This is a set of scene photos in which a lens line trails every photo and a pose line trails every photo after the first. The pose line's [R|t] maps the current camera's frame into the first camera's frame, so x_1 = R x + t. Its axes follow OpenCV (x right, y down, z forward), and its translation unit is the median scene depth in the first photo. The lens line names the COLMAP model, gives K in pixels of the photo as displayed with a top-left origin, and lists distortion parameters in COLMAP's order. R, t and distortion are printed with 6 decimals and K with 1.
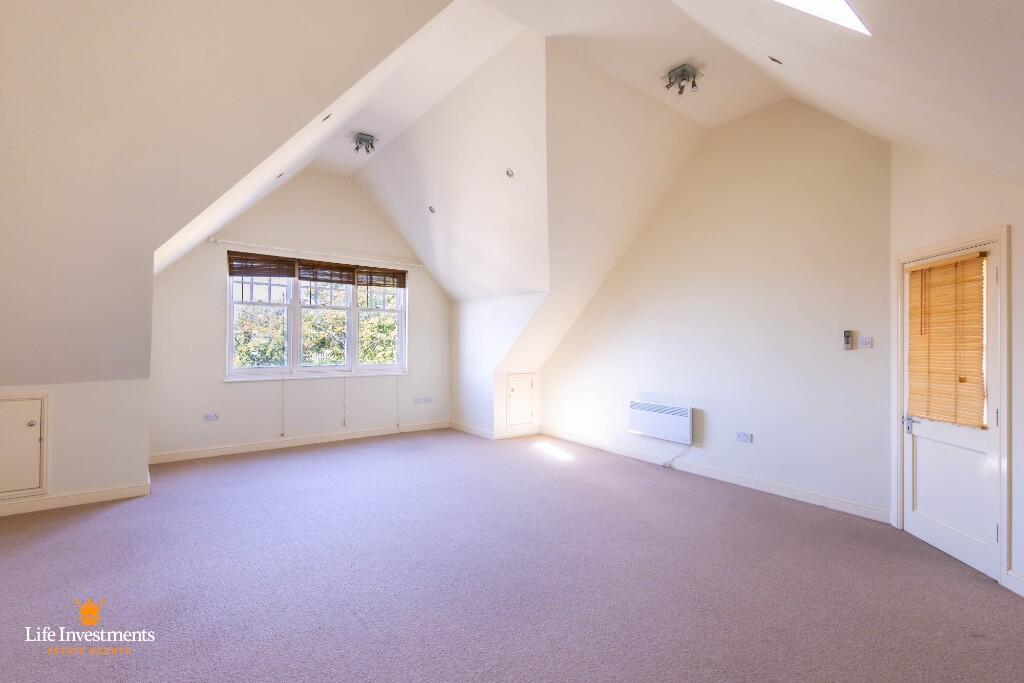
lens RADIAL K [[467.8, 0, 512.0], [0, 467.8, 341.5], [0, 0, 1]] dist [0.010375, -0.000038]
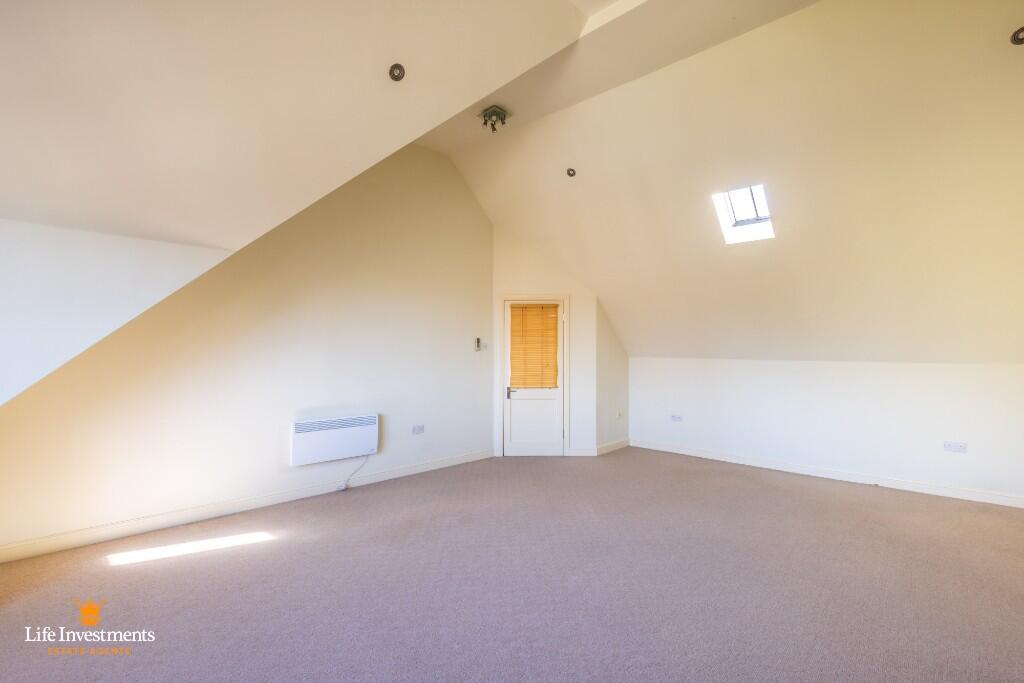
lens RADIAL K [[467.8, 0, 512.0], [0, 467.8, 341.5], [0, 0, 1]] dist [0.010375, -0.000038]
pose [[-0.164524, 0.006963, 0.986348, -0.798252], [-0.012024, 0.999887, -0.009065, -0.000414], [-0.986300, -0.013351, -0.164422, 1.178352]]
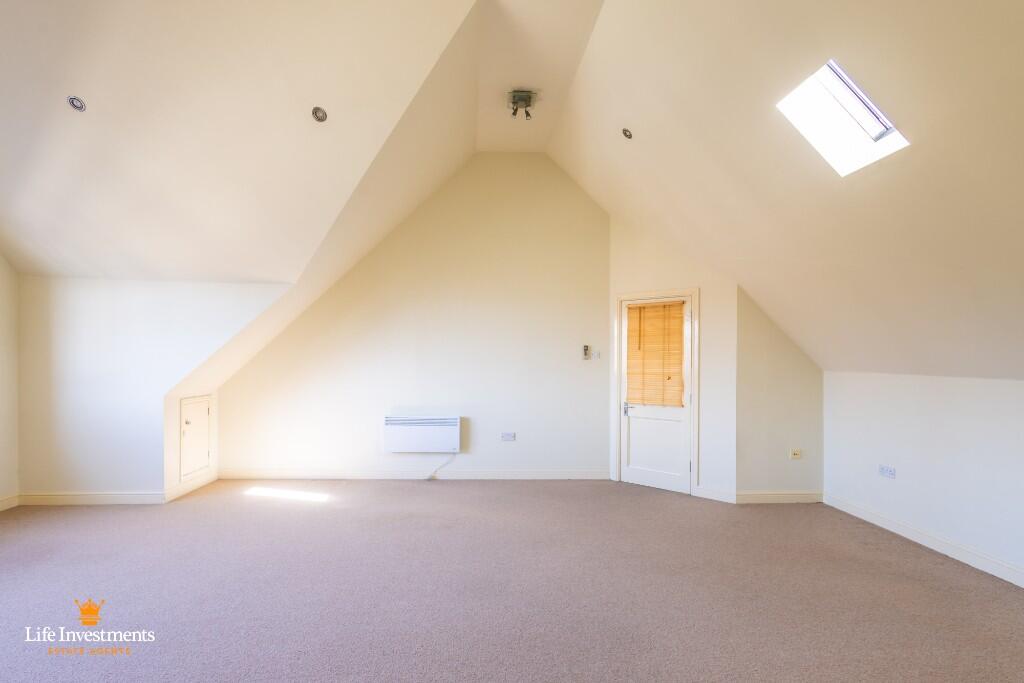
lens RADIAL K [[470.3, 0, 509.2], [0, 470.3, 357.3], [0, 0, 1]] dist [-0.000012, -0.000112]
pose [[0.552796, -0.005076, 0.833301, -0.556421], [-0.009549, 0.999877, 0.012425, -0.004152], [-0.833262, -0.014826, 0.552679, 0.450033]]
